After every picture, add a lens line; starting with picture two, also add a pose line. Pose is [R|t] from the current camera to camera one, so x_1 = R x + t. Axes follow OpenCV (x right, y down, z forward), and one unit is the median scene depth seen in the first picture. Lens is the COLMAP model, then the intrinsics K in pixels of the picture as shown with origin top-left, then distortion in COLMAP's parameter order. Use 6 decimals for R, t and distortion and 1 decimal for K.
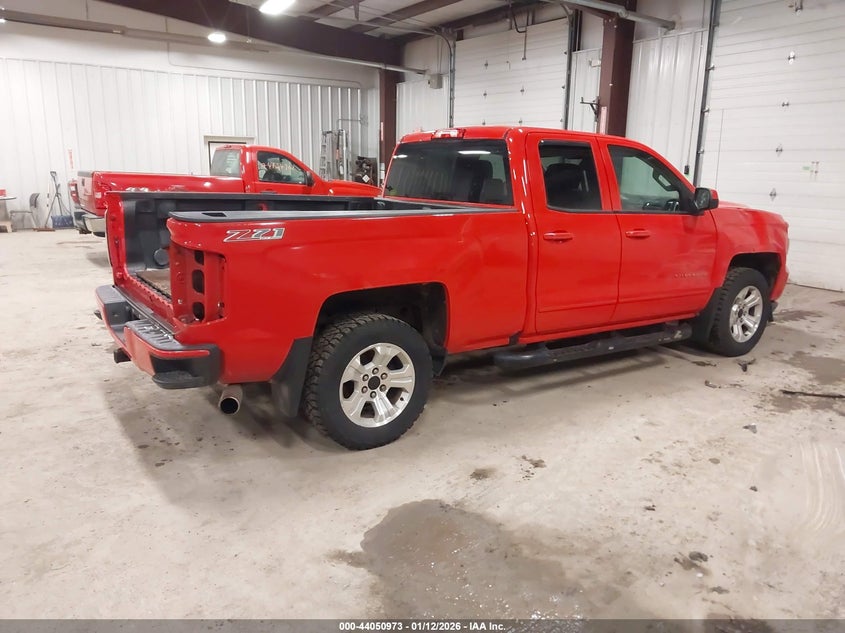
lens RADIAL K [[652.7, 0, 420.6], [0, 652.7, 304.7], [0, 0, 1]] dist [0.002456, -0.000803]
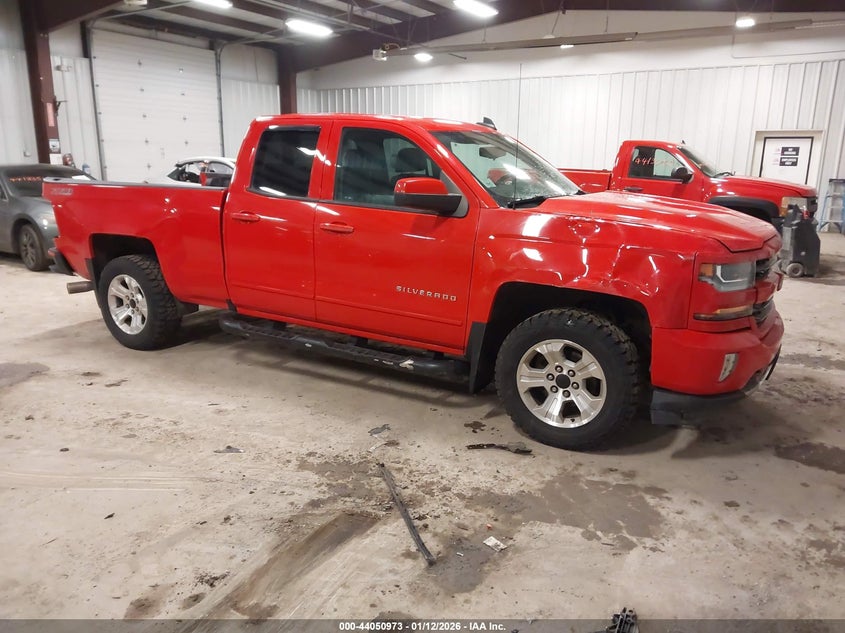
lens RADIAL K [[652.7, 0, 421.0], [0, 652.7, 314.2], [0, 0, 1]] dist [0.002456, -0.000803]
pose [[0.444594, 0.195746, -0.874082, 1.310173], [-0.187565, 0.974541, 0.122839, -0.136624], [0.875874, 0.109334, 0.469990, 0.779431]]
